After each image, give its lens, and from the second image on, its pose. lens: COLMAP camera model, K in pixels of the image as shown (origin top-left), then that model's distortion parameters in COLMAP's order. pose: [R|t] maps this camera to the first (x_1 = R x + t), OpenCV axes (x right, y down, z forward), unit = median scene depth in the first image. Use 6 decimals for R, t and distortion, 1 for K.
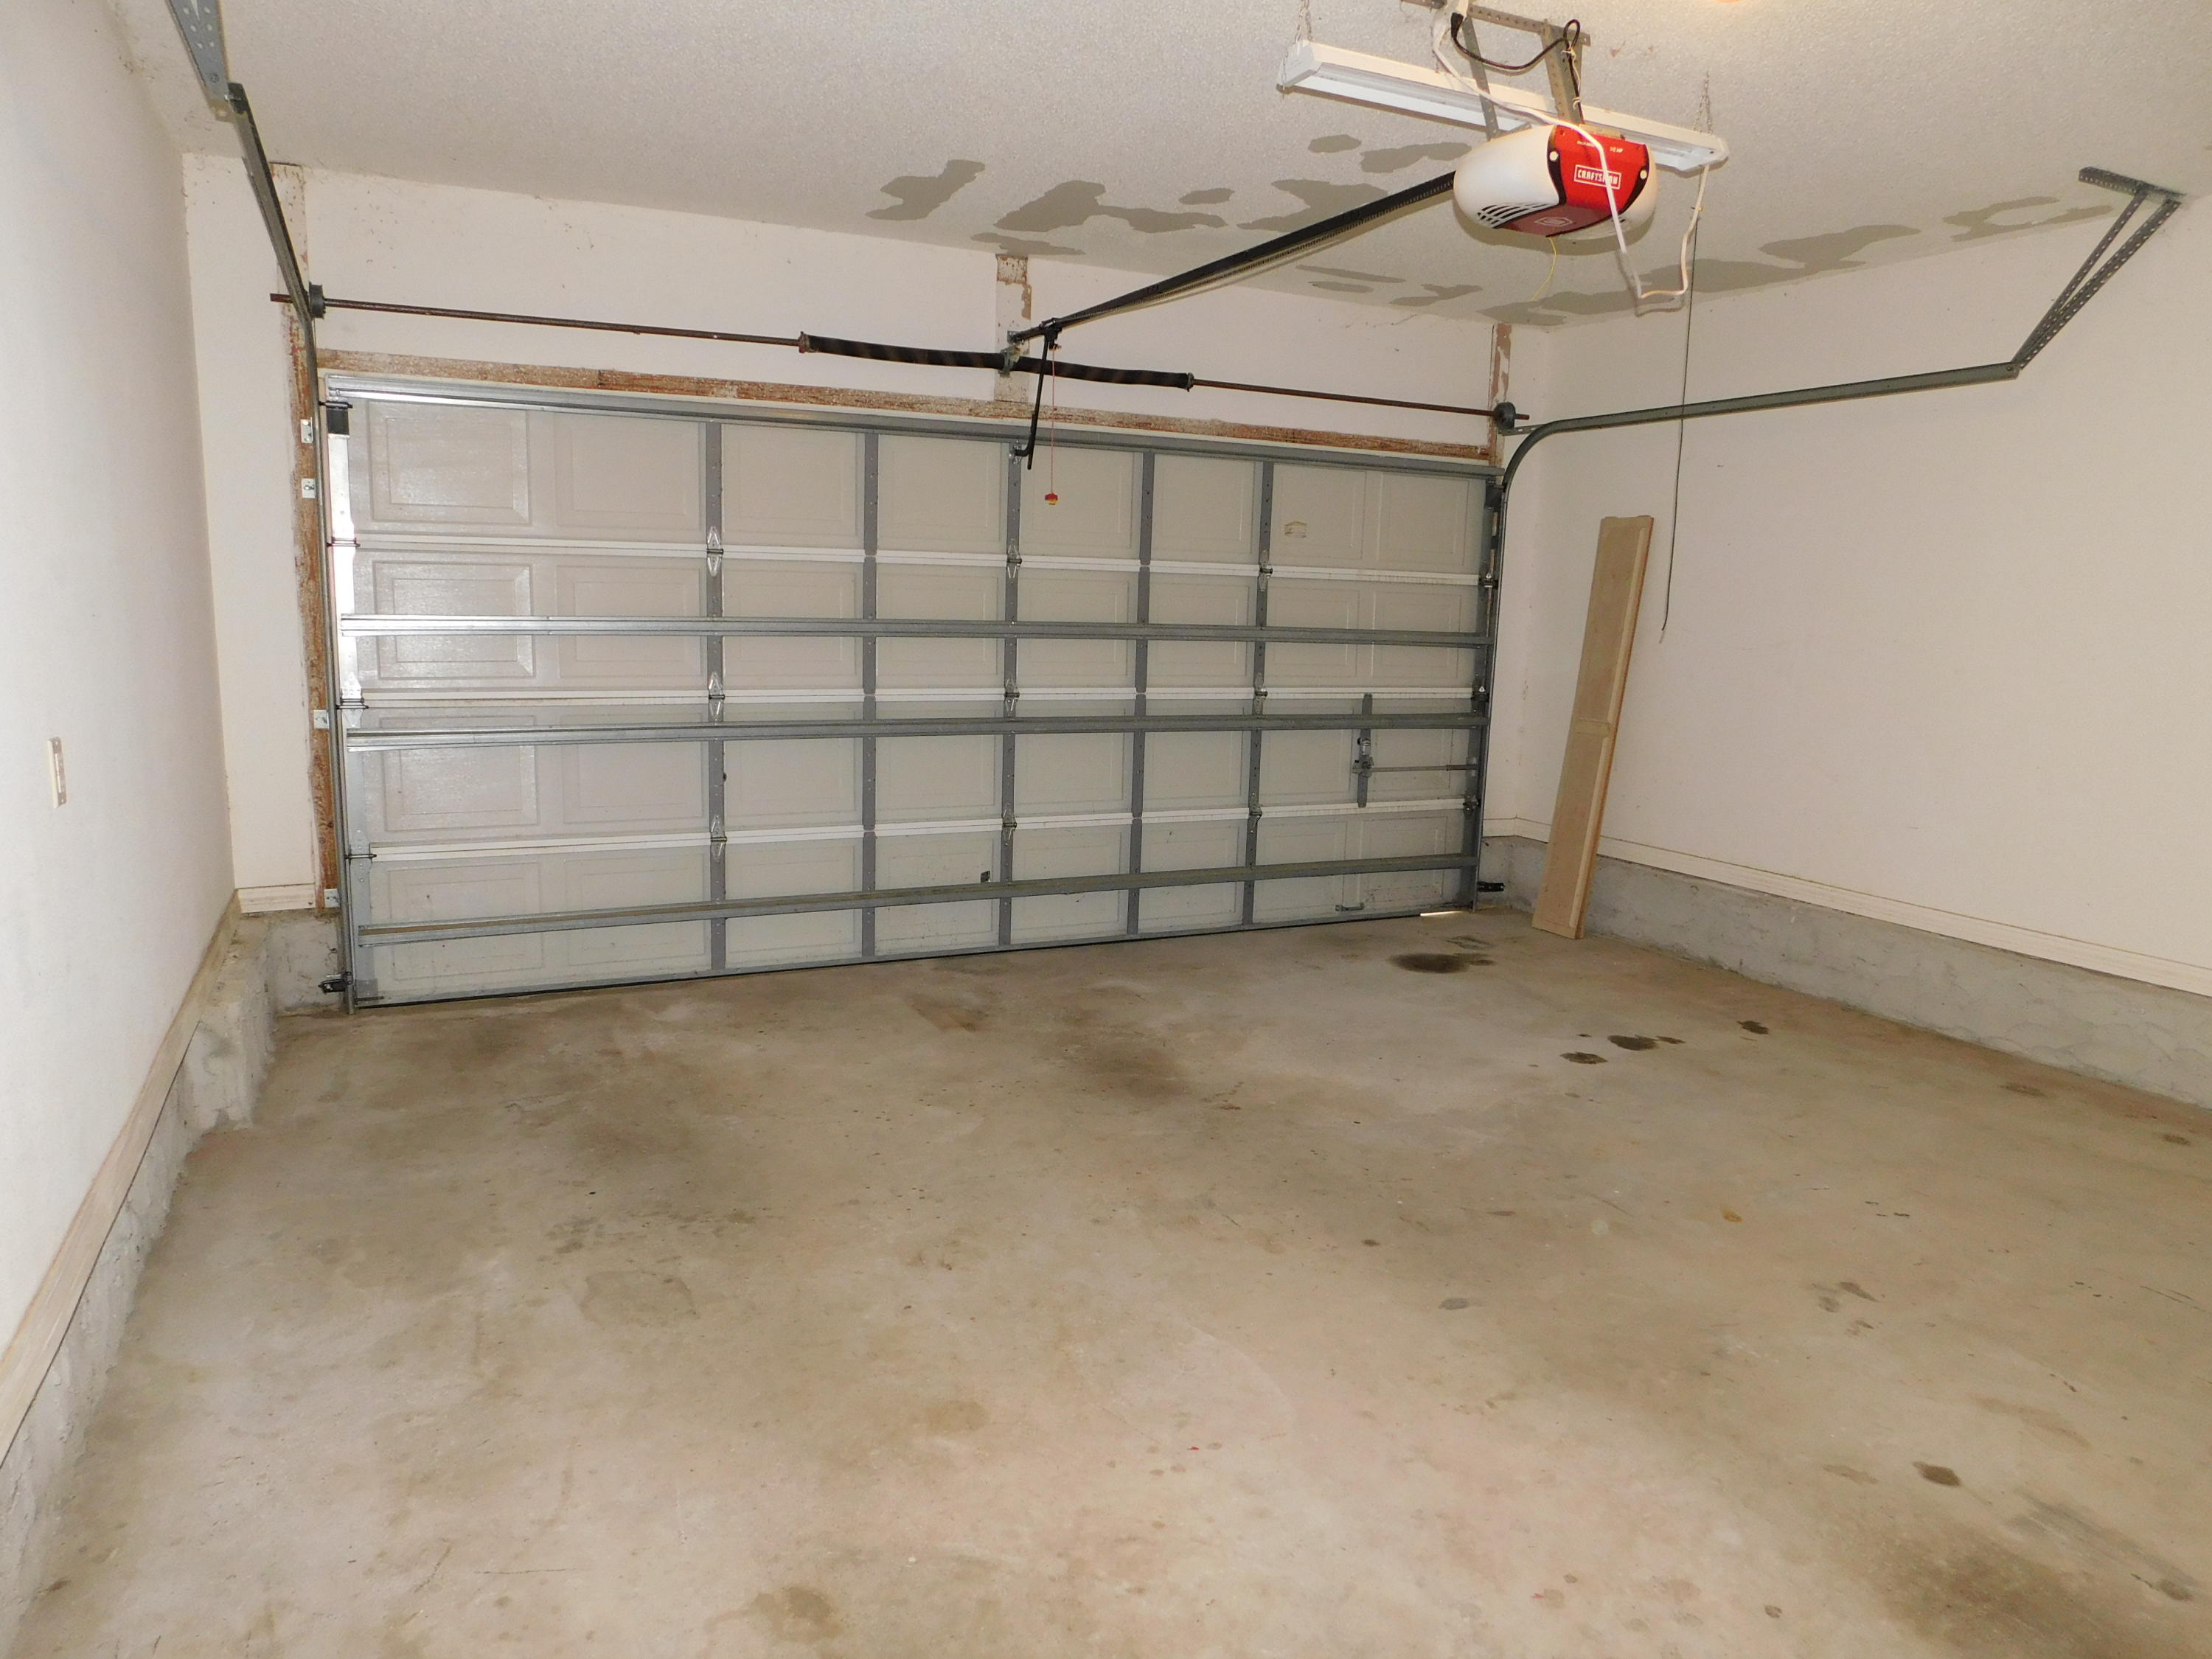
lens RADIAL K [[1483.3, 0, 1106.0], [0, 1483.3, 829.5], [0, 0, 1]] dist [-0.064343, 0.060751]
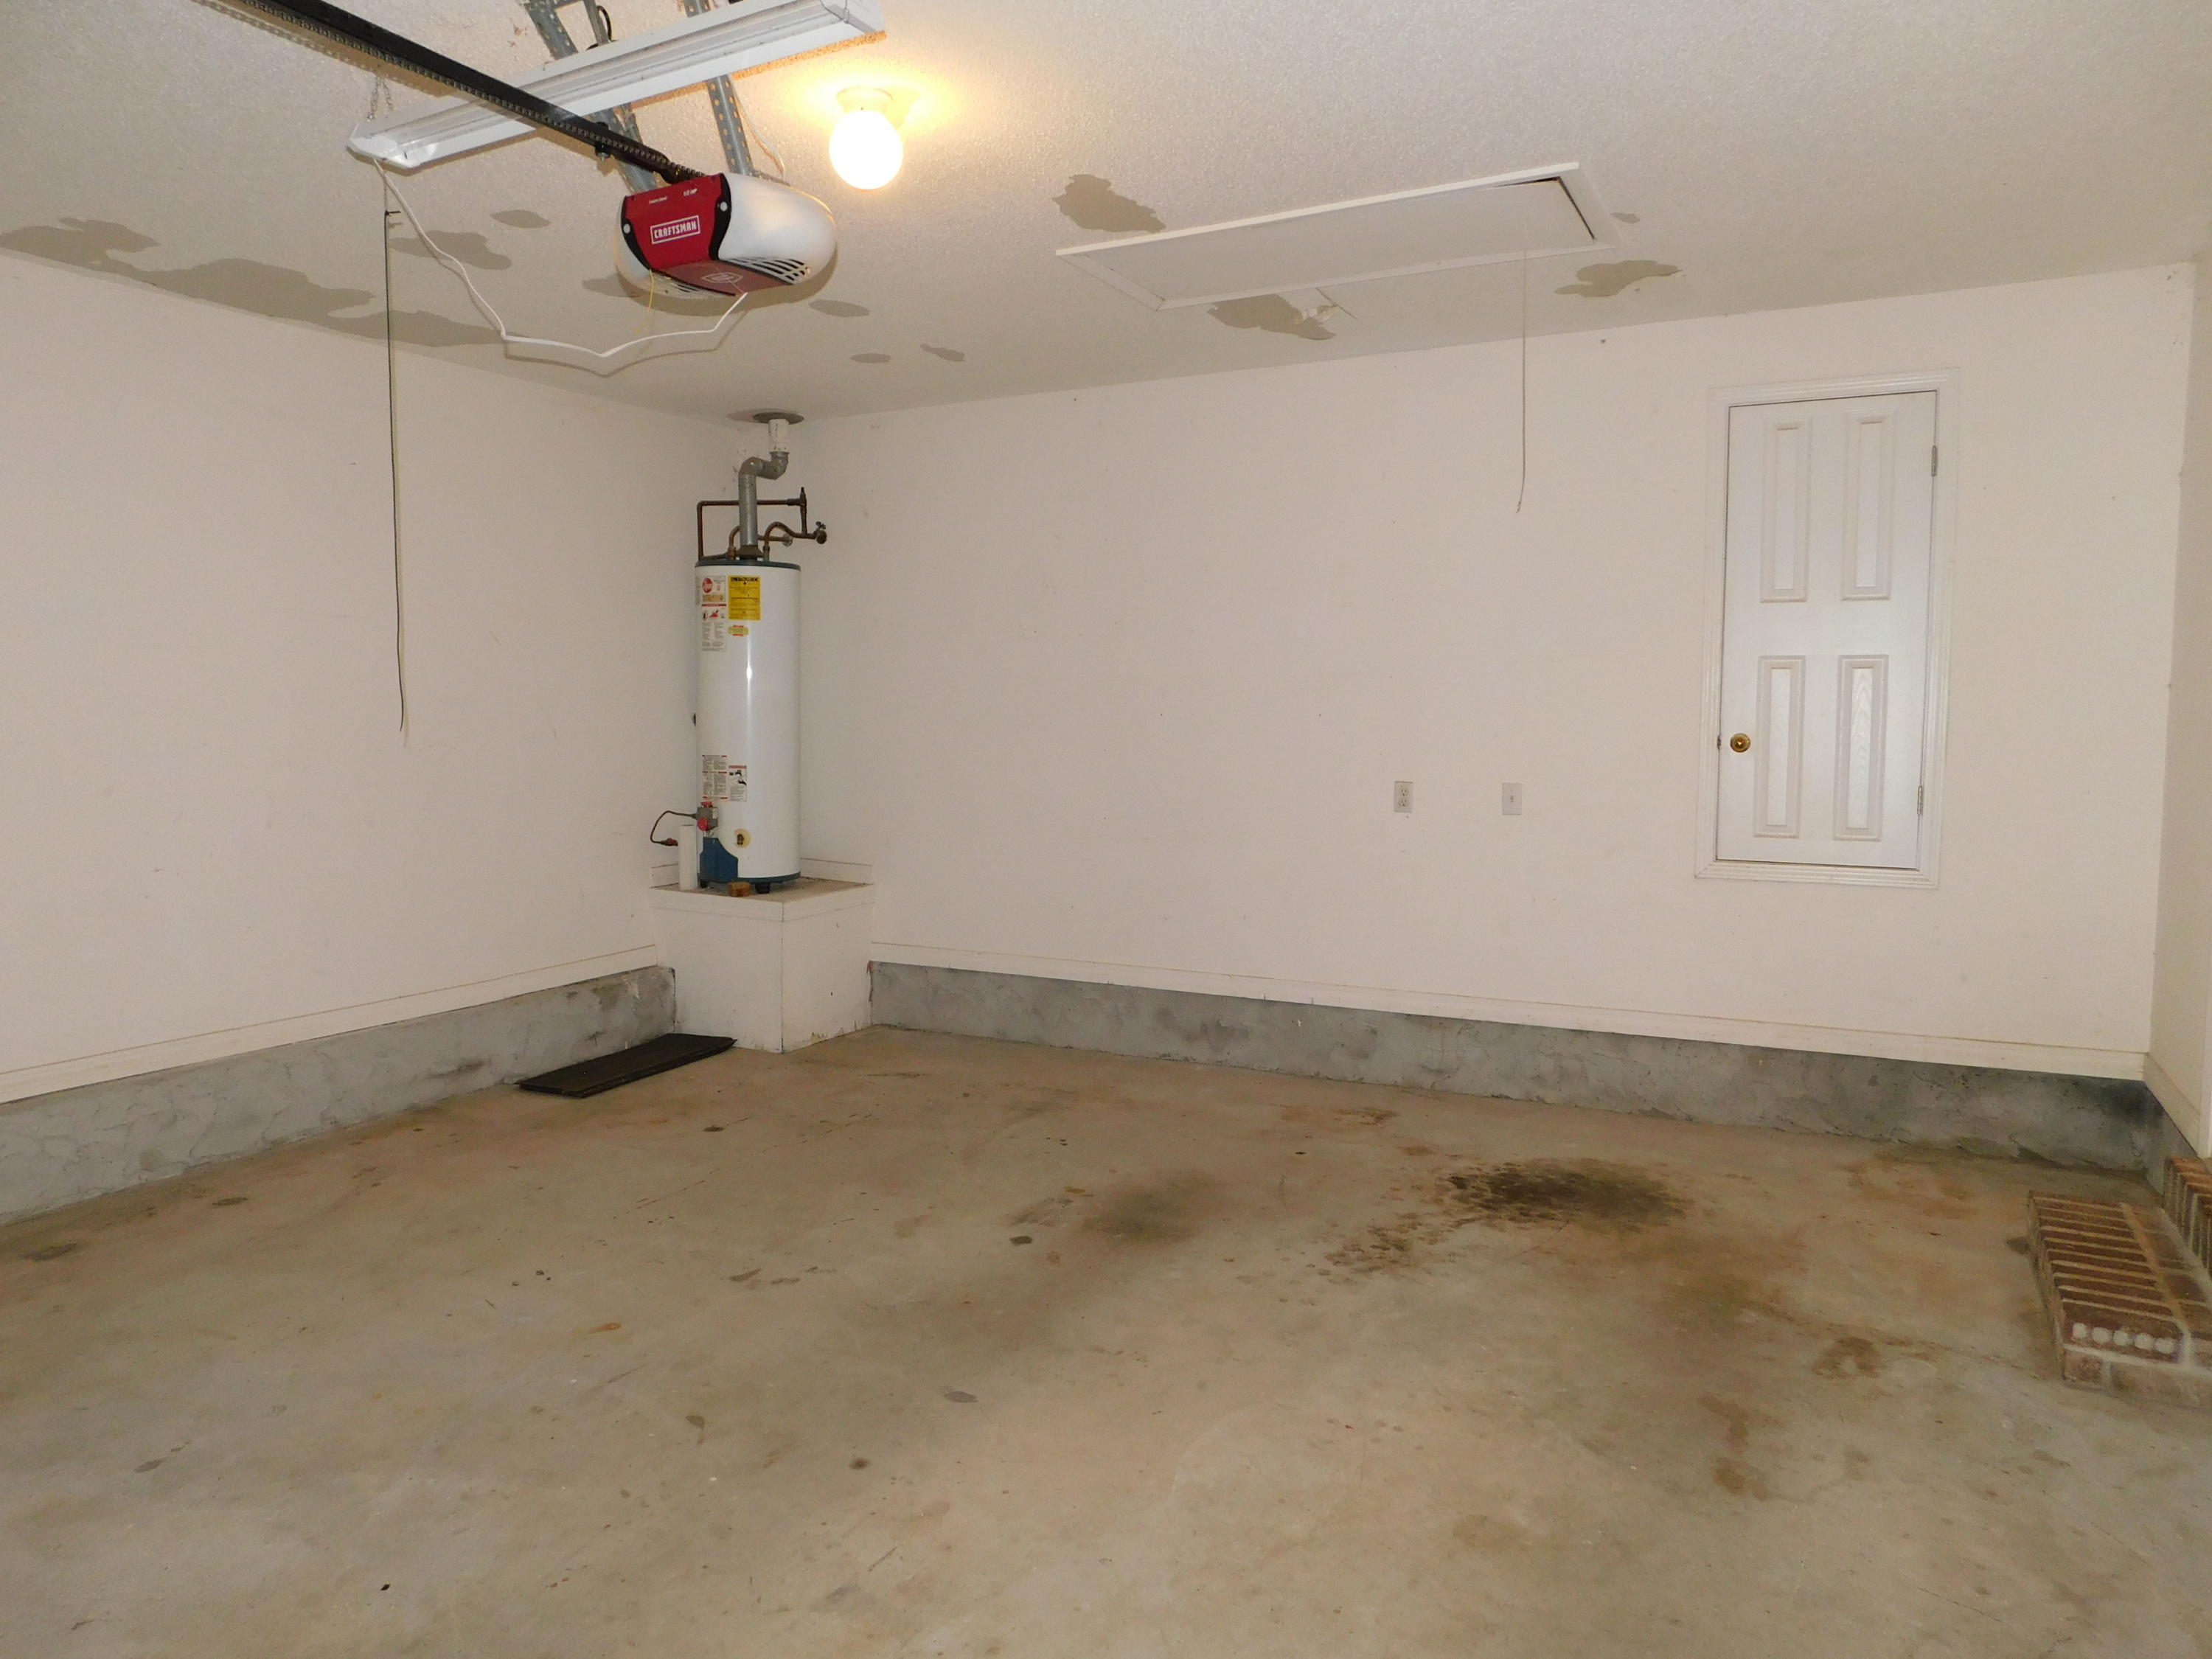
lens RADIAL K [[1483.3, 0, 1106.0], [0, 1483.3, 829.5], [0, 0, 1]] dist [-0.064343, 0.060751]
pose [[-0.591915, -0.091983, 0.800735, -0.648240], [0.109126, 0.975173, 0.192689, -0.261319], [-0.798579, 0.201437, -0.567181, 1.550454]]
